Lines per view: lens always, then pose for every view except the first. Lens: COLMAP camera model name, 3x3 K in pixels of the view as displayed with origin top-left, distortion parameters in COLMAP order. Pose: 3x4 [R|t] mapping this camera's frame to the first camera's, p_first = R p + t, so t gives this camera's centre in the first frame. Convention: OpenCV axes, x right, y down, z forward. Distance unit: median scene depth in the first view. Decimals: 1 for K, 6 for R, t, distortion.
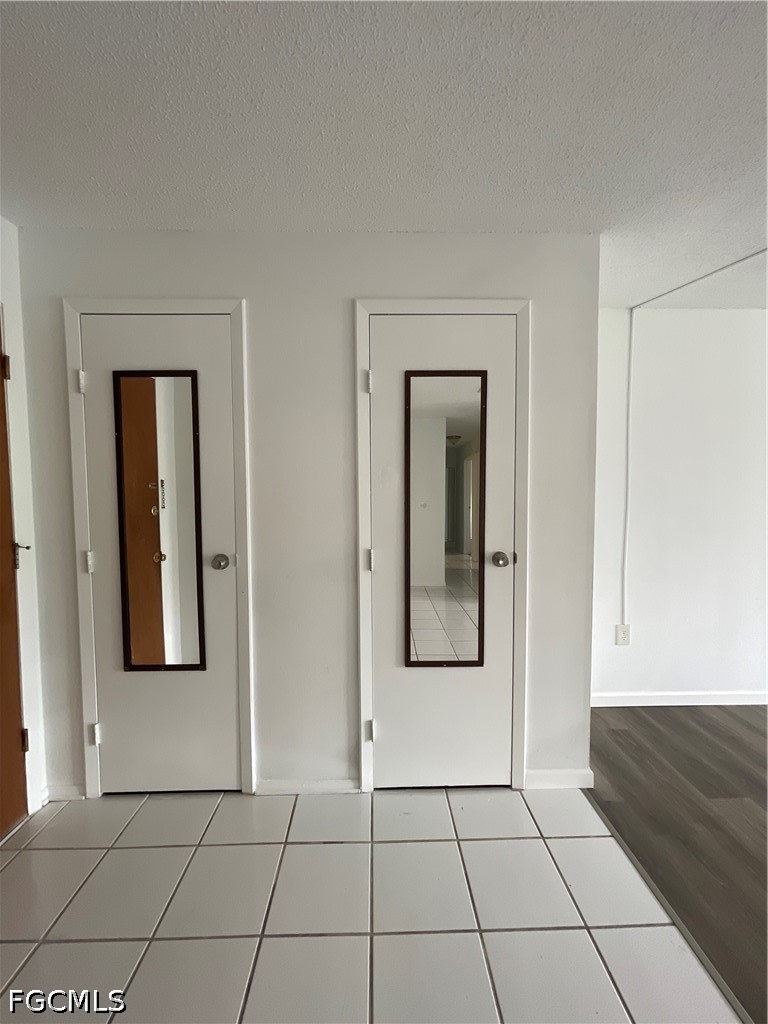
lens RADIAL K [[415.2, 0, 380.9], [0, 415.2, 515.0], [0, 0, 1]] dist [0.001171, 0.000520]
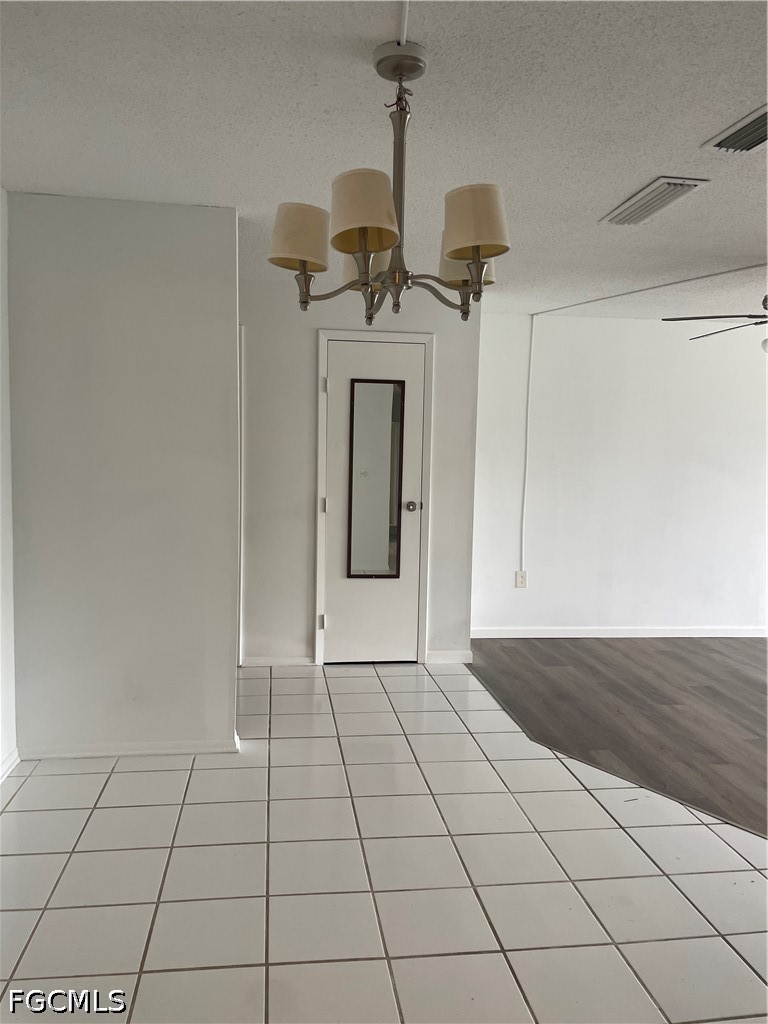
lens RADIAL K [[780.6, 0, 386.1], [0, 780.6, 507.3], [0, 0, 1]] dist [0.086929, -0.107060]
pose [[0.988791, 0.015173, 0.148534, -0.218519], [-0.019304, 0.999465, 0.026410, 0.037485], [-0.148054, -0.028981, 0.988555, -1.741942]]
